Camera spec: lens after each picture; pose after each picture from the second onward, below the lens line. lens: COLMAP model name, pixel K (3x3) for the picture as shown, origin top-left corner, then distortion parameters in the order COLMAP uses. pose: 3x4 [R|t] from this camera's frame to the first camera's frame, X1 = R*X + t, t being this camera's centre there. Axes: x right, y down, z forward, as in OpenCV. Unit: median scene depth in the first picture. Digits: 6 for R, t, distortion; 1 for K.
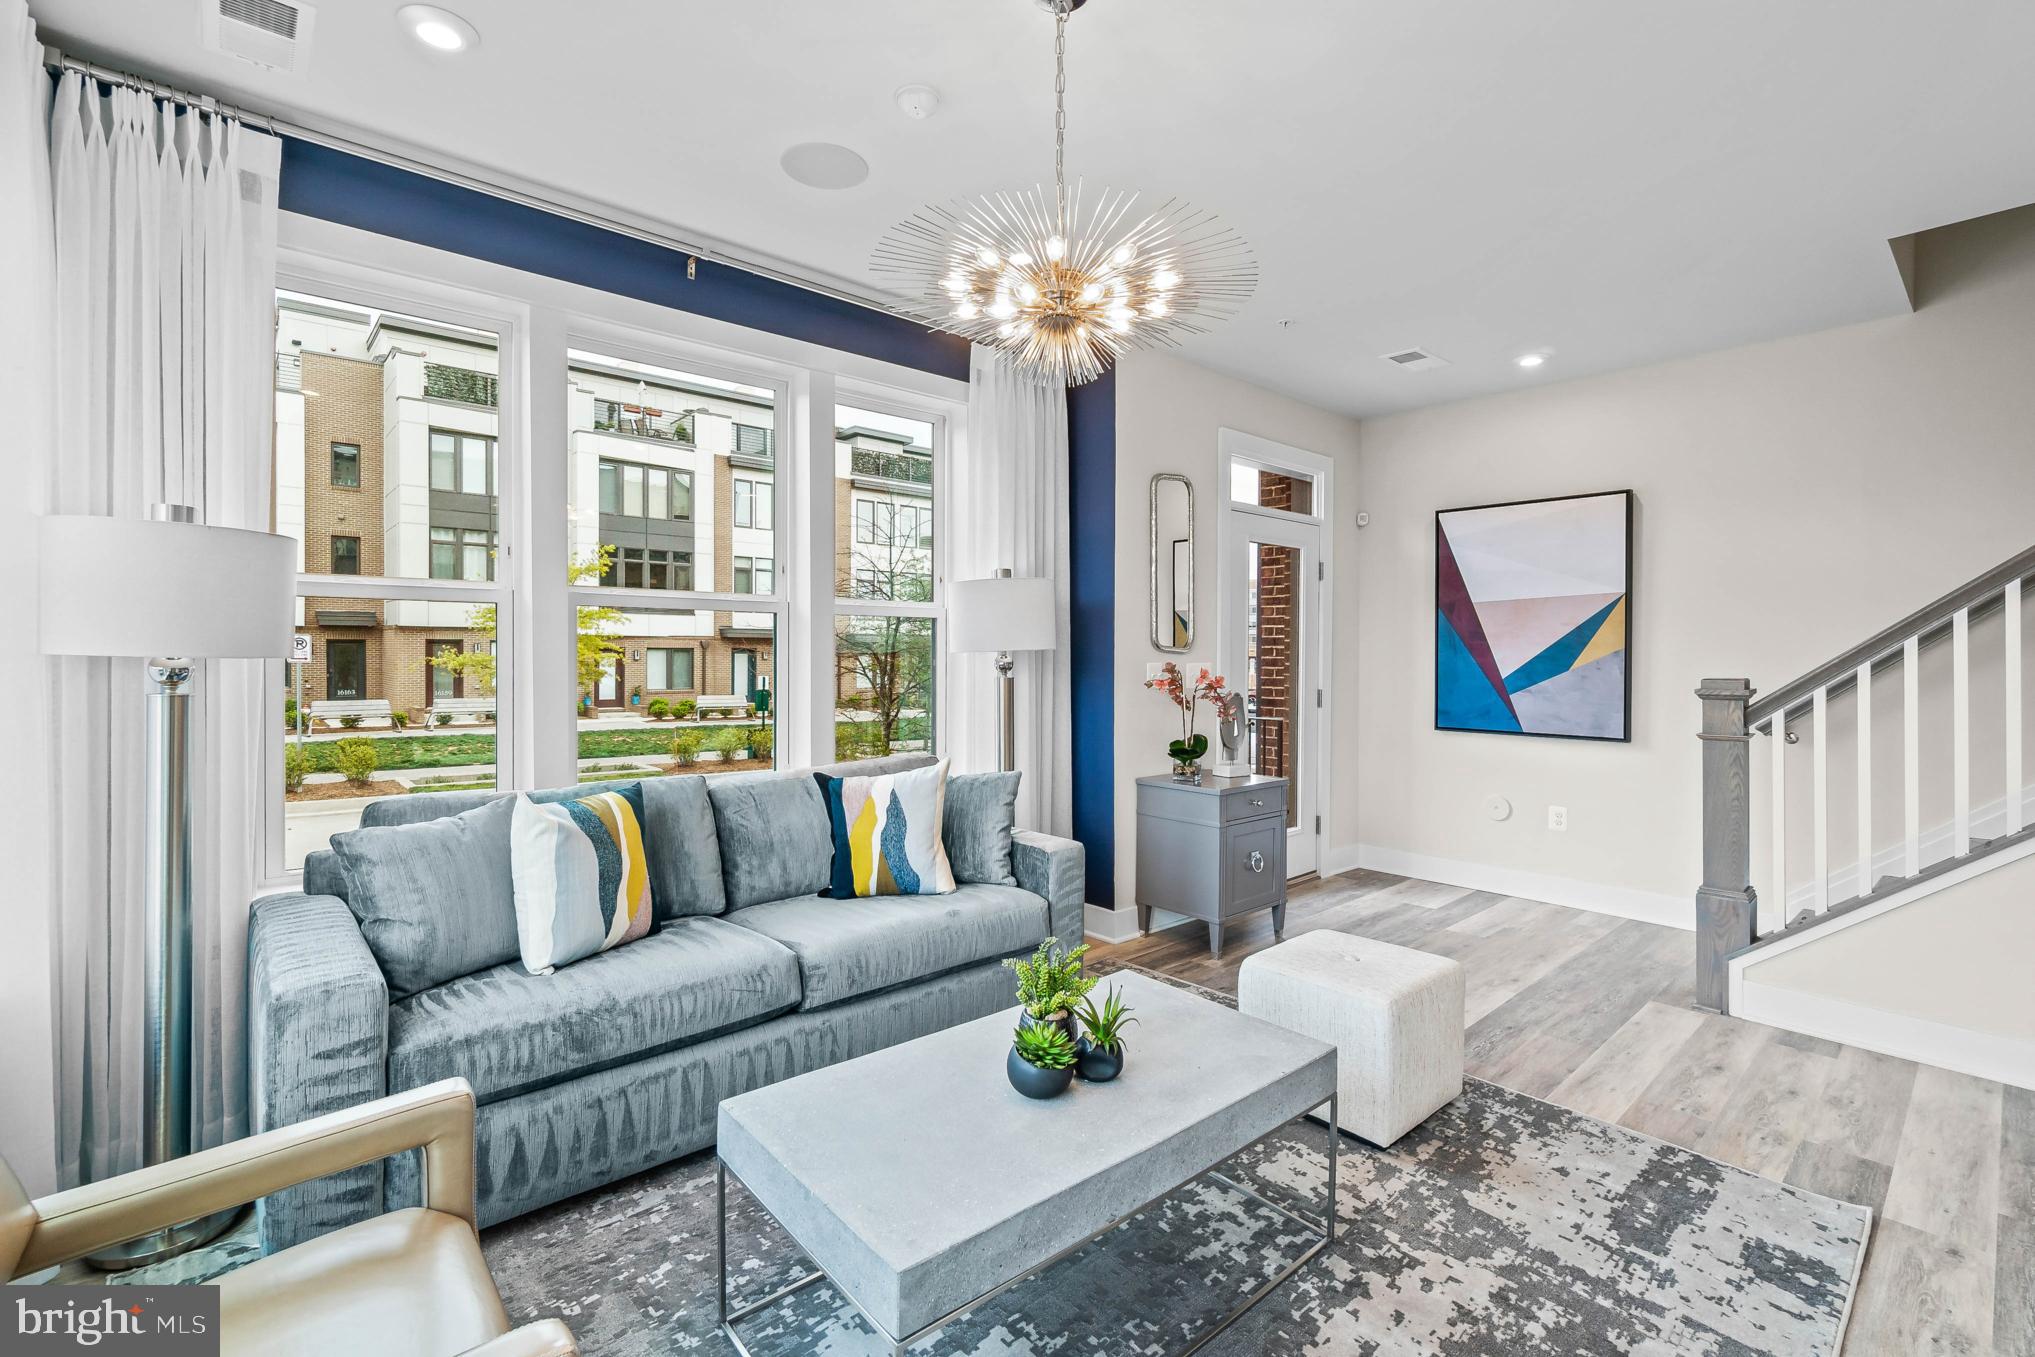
lens RADIAL K [[878.7, 0, 1026.0], [0, 878.7, 666.1], [0, 0, 1]] dist [-0.000979, 0.000060]
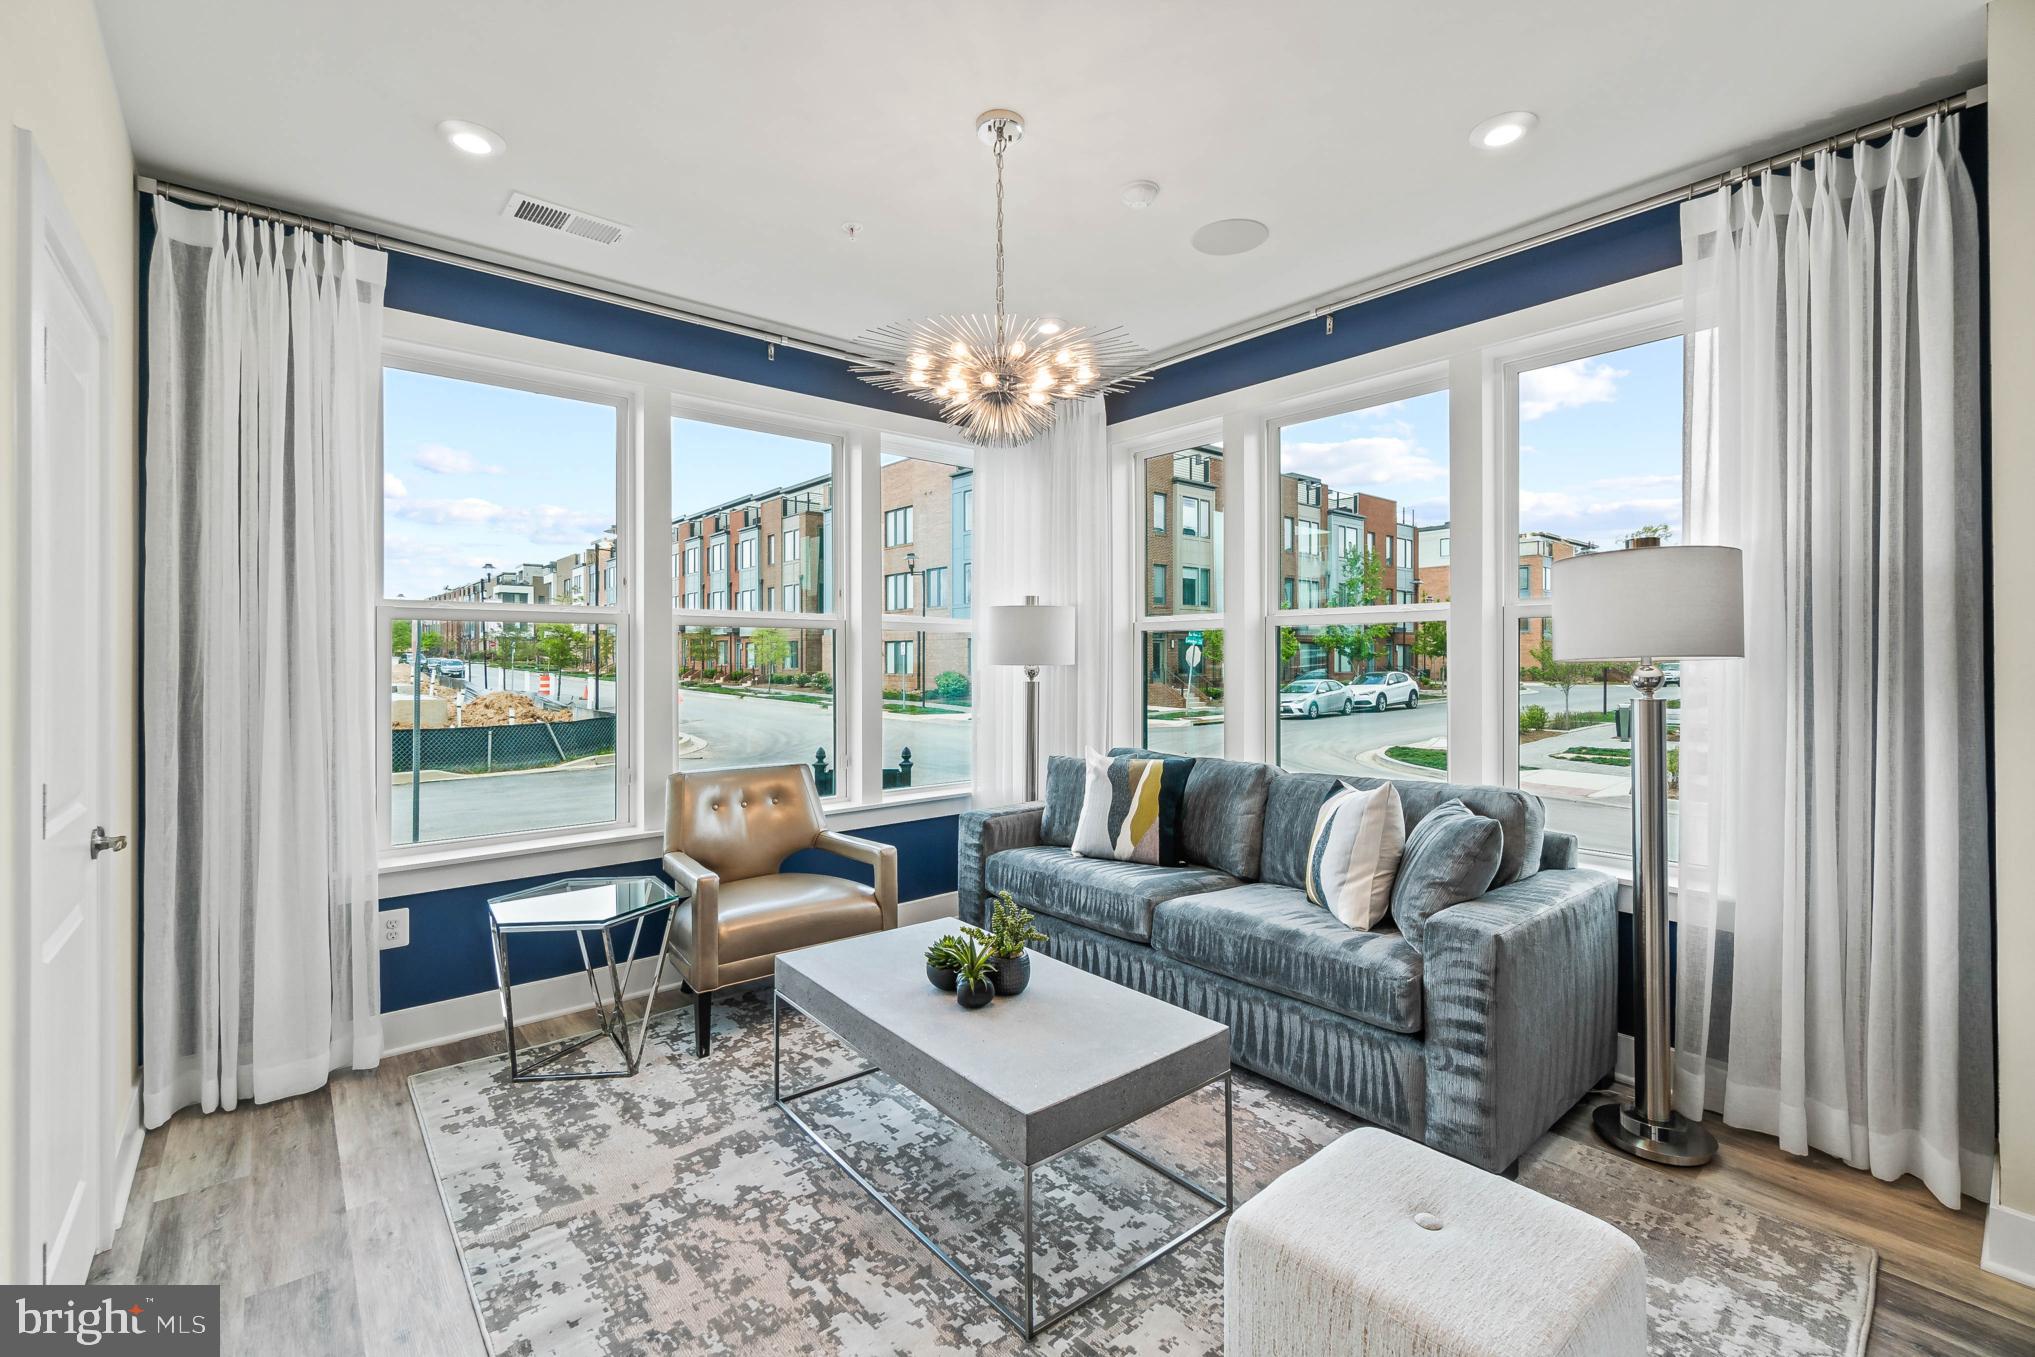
lens RADIAL K [[878.7, 0, 1021.6], [0, 878.7, 666.8], [0, 0, 1]] dist [-0.000979, 0.000060]
pose [[-0.006775, -0.000085, -0.999977, 1.163135], [-0.014626, 0.999893, 0.000015, -0.007806], [0.999870, 0.014626, -0.006776, 0.945758]]
